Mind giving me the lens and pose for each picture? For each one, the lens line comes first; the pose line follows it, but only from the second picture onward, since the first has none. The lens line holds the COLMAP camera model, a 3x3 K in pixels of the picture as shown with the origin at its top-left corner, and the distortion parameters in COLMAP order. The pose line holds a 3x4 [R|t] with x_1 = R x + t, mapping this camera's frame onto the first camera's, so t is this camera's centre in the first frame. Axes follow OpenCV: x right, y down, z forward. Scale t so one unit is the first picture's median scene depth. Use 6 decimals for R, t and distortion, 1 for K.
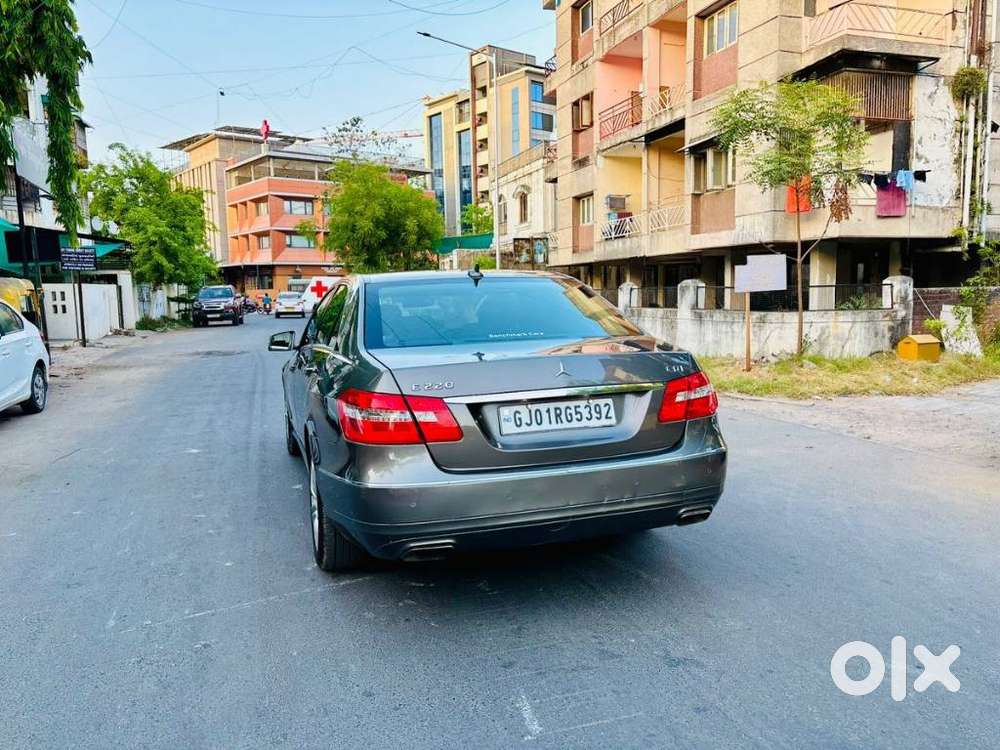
lens RADIAL K [[753.6, 0, 504.2], [0, 753.6, 375.3], [0, 0, 1]] dist [0.051396, -0.053362]
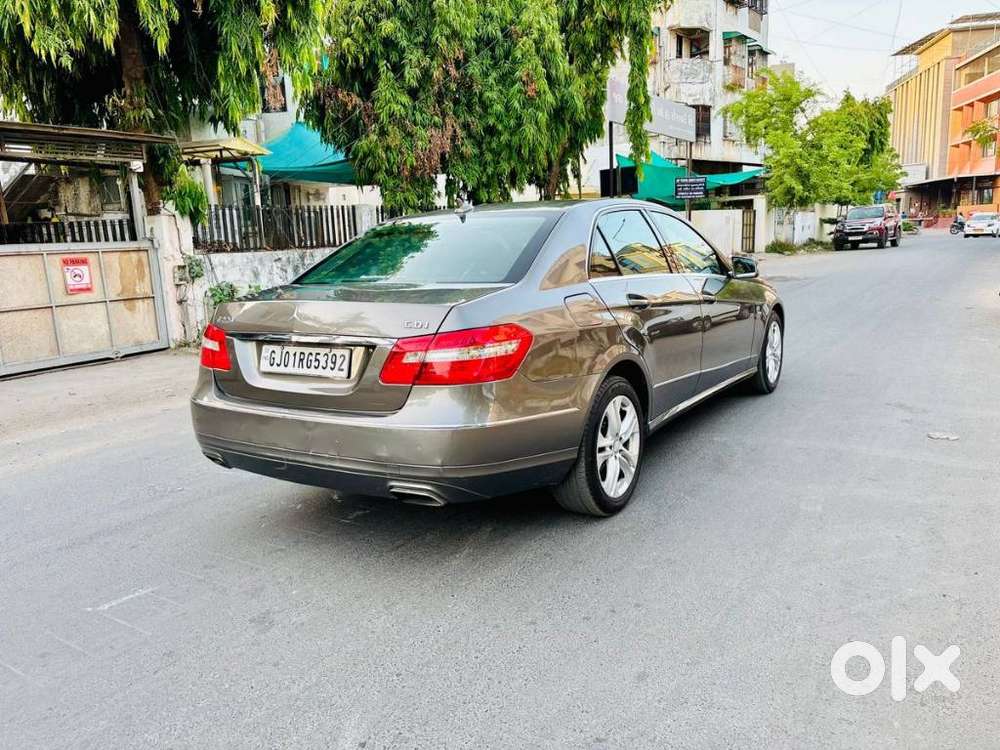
lens RADIAL K [[753.6, 0, 496.6], [0, 753.6, 376.3], [0, 0, 1]] dist [0.051396, -0.053362]
pose [[0.621251, 0.137960, -0.771372, 0.170954], [-0.056930, 0.989725, 0.131162, -0.012219], [0.781541, -0.037570, 0.622722, 0.096586]]
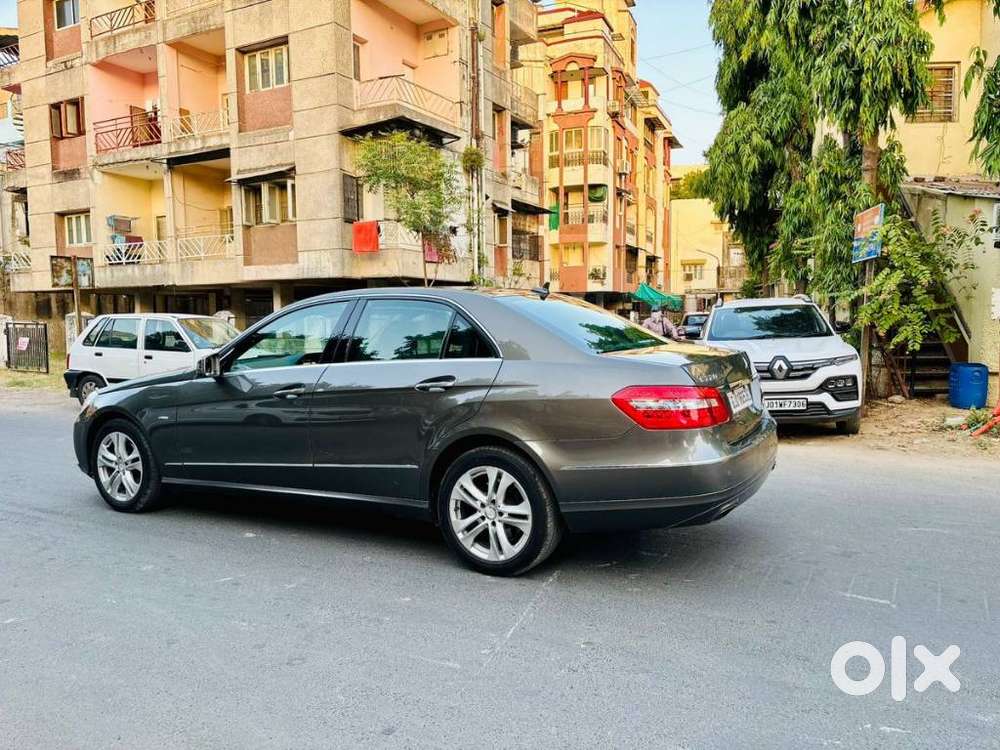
lens RADIAL K [[753.6, 0, 507.3], [0, 753.6, 374.1], [0, 0, 1]] dist [0.051396, -0.053362]
pose [[0.735935, -0.037684, 0.676003, -0.188447], [0.070921, 0.997248, -0.021617, 0.001772], [-0.673327, 0.063851, 0.736582, 0.050021]]
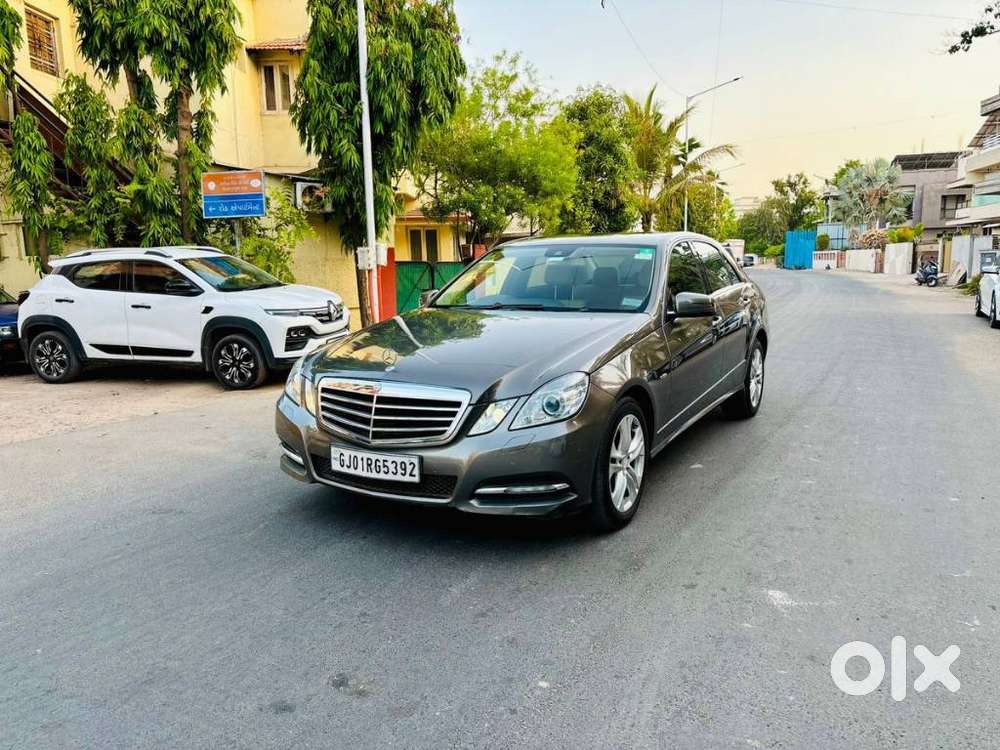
lens RADIAL K [[753.6, 0, 504.5], [0, 753.6, 376.3], [0, 0, 1]] dist [0.051396, -0.053362]
pose [[-0.664819, -0.080413, 0.742664, -0.231255], [0.113446, 0.971789, 0.206777, -0.048819], [-0.738340, 0.221721, -0.636941, 0.511779]]
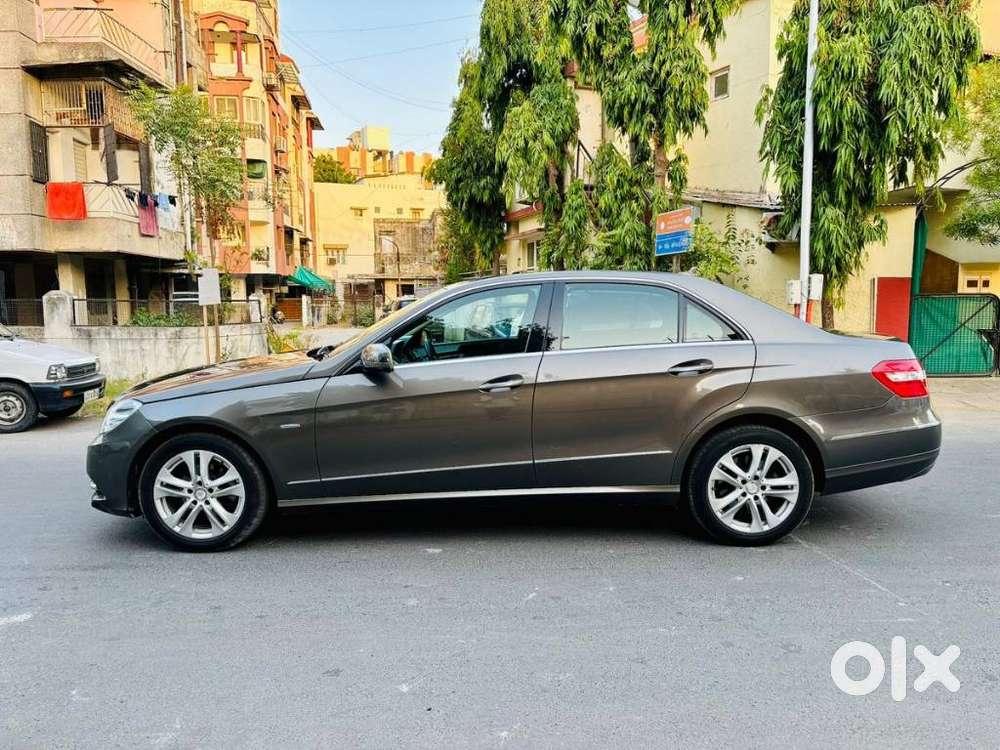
lens RADIAL K [[753.6, 0, 504.0], [0, 753.6, 377.0], [0, 0, 1]] dist [0.051396, -0.053362]
pose [[0.317703, -0.079840, 0.944823, -0.281817], [0.106692, 0.993131, 0.048046, -0.015298], [-0.942169, 0.085541, 0.324039, 0.203707]]
